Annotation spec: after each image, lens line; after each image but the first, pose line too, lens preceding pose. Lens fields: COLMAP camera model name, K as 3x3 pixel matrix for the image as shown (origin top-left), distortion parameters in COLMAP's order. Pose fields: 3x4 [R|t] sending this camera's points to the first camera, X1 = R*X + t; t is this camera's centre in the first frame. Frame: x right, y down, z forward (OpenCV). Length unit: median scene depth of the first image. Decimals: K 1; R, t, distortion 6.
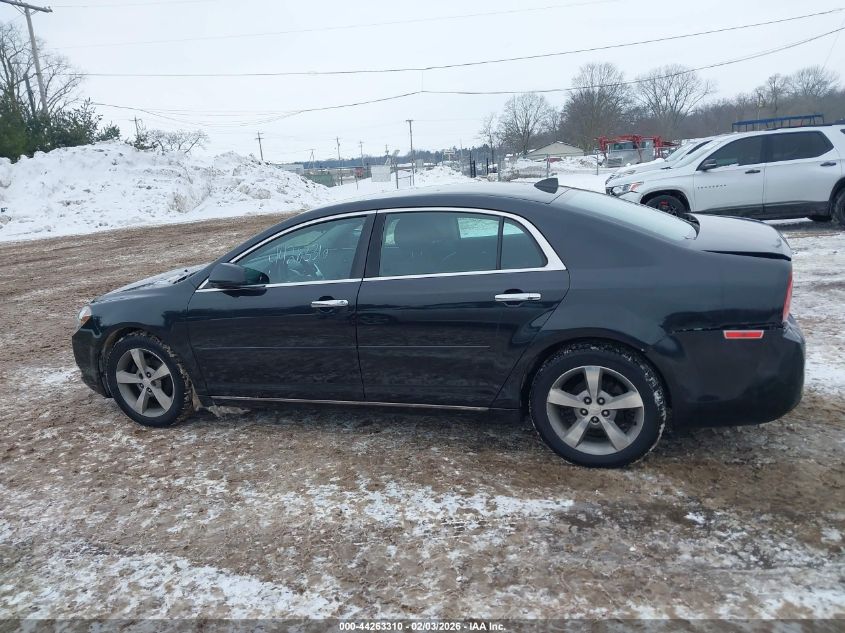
lens RADIAL K [[673.8, 0, 427.6], [0, 673.8, 303.1], [0, 0, 1]] dist [0.011818, -0.012916]
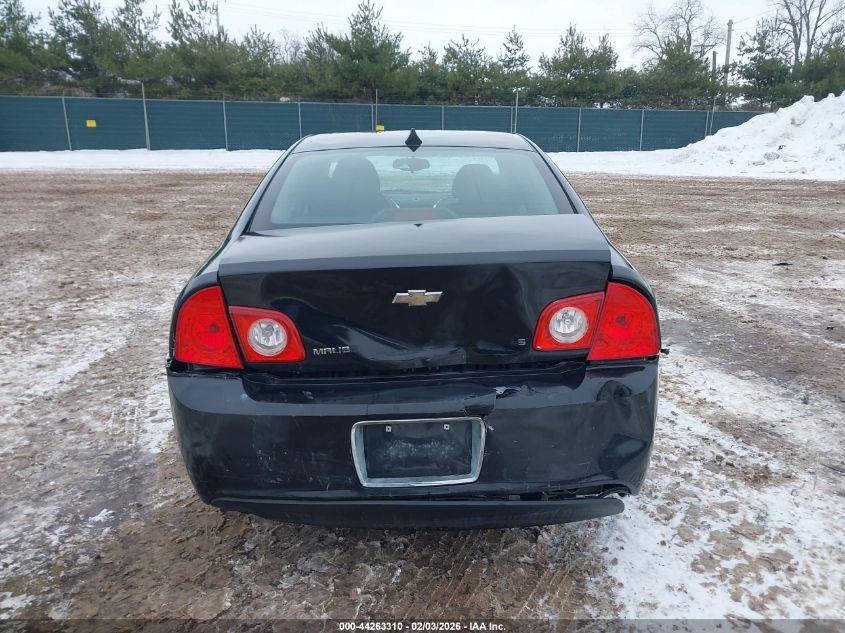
lens RADIAL K [[673.8, 0, 427.6], [0, 673.8, 303.1], [0, 0, 1]] dist [0.011818, -0.012916]
pose [[0.347691, 0.297415, -0.889188, 1.232758], [-0.219294, 0.947848, 0.231288, -0.246301], [0.911604, 0.114577, 0.394779, 0.984930]]
